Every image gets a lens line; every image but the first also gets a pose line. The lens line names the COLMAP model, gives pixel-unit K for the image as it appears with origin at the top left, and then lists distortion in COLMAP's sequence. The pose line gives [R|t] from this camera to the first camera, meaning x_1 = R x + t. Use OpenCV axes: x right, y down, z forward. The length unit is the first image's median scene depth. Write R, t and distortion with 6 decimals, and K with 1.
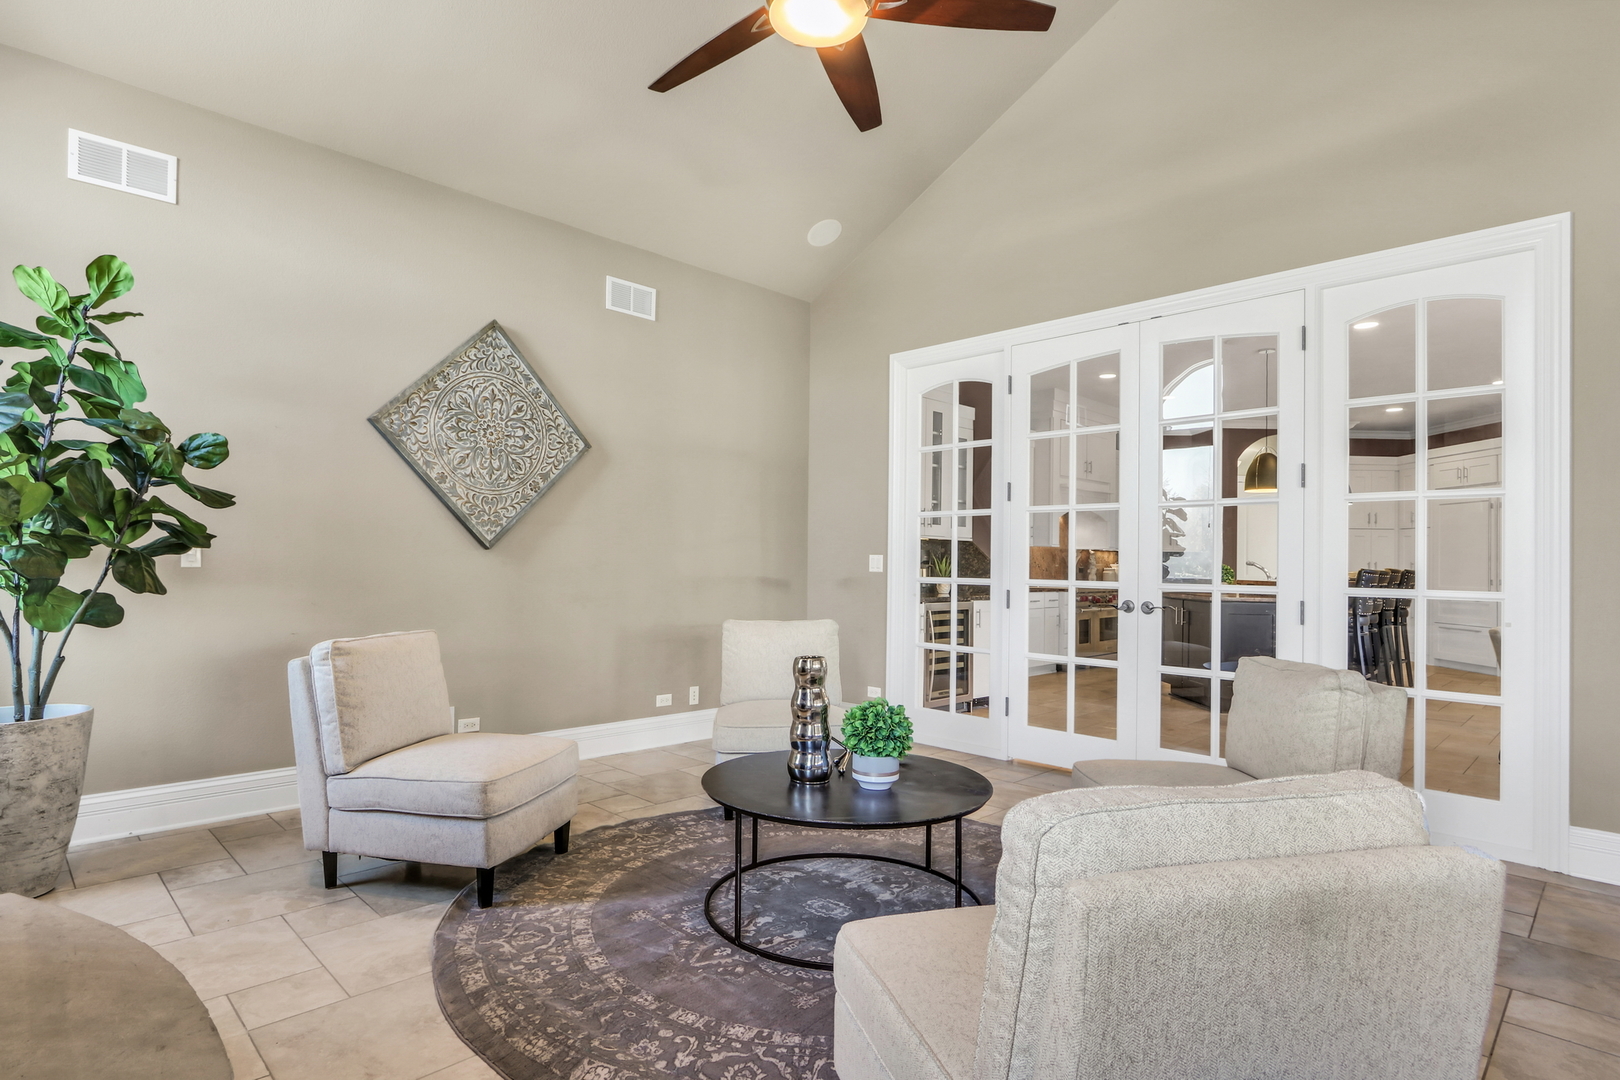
lens RADIAL K [[838.2, 0, 810.0], [0, 838.2, 540.0], [0, 0, 1]] dist [0.000435, 0.000191]
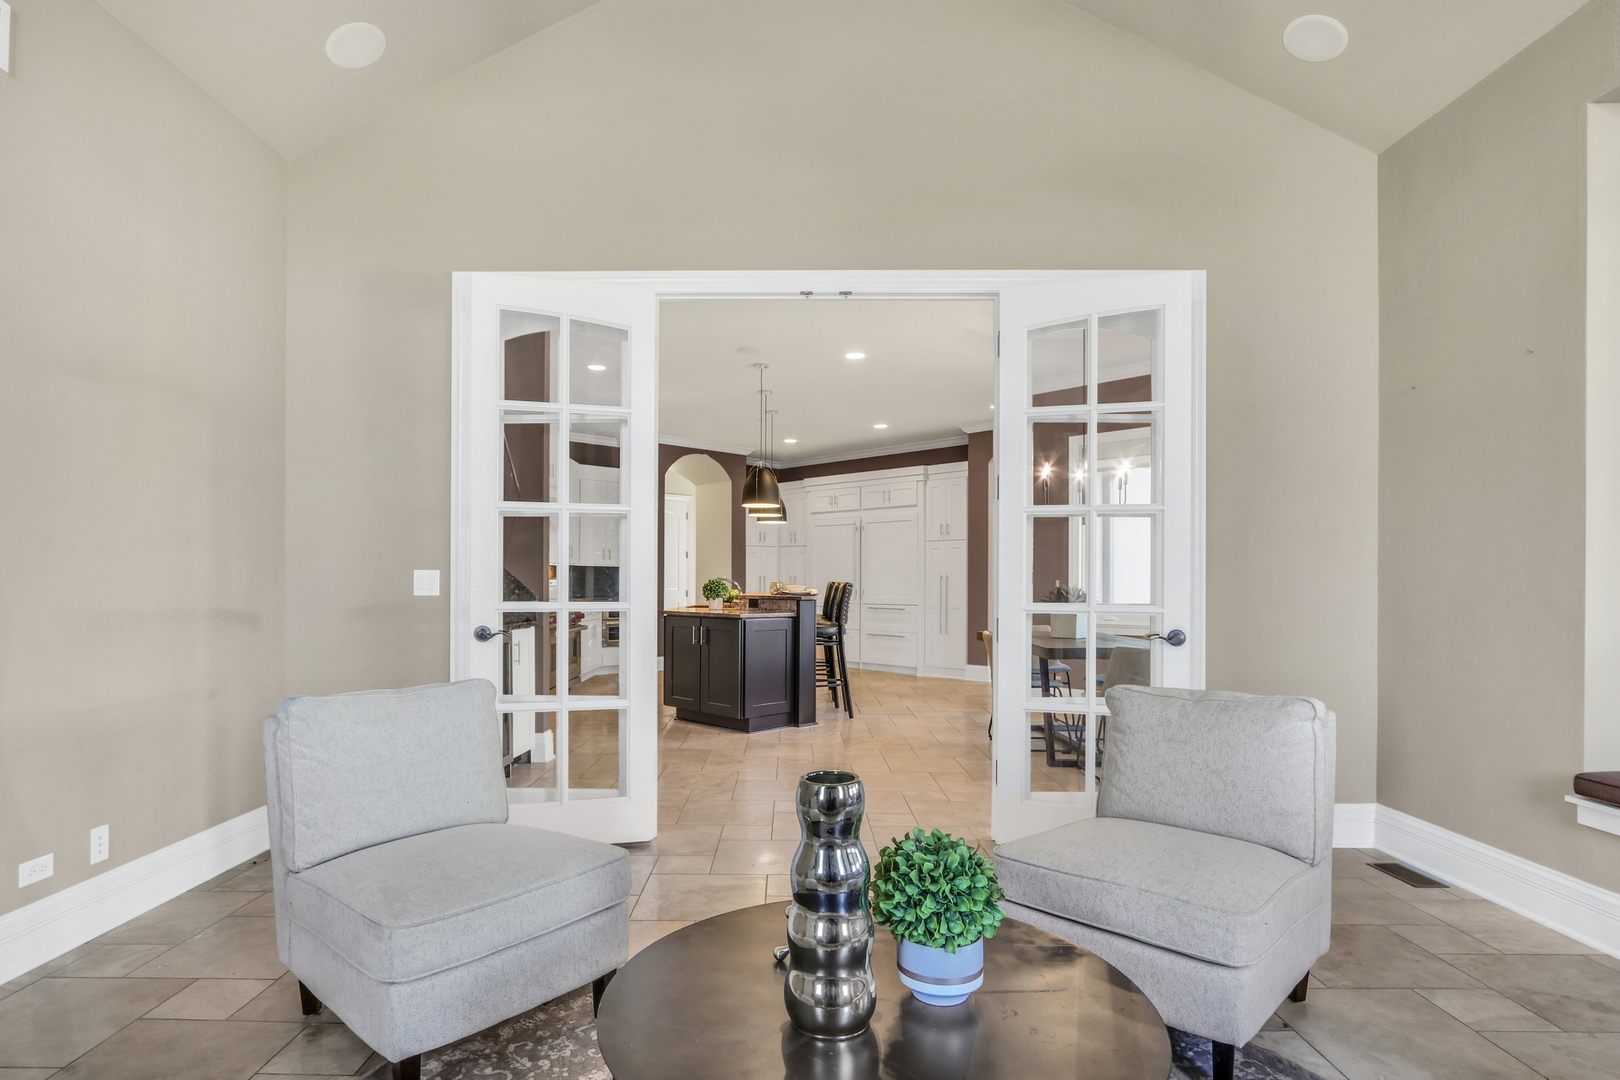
lens RADIAL K [[854.7, 0, 807.6], [0, 854.7, 566.6], [0, 0, 1]] dist [-0.002157, -0.000572]
pose [[0.730621, 0.000661, 0.682783, -0.186612], [-0.010512, 0.999892, 0.010279, 0.006023], [-0.682703, -0.014687, 0.730549, 0.339884]]
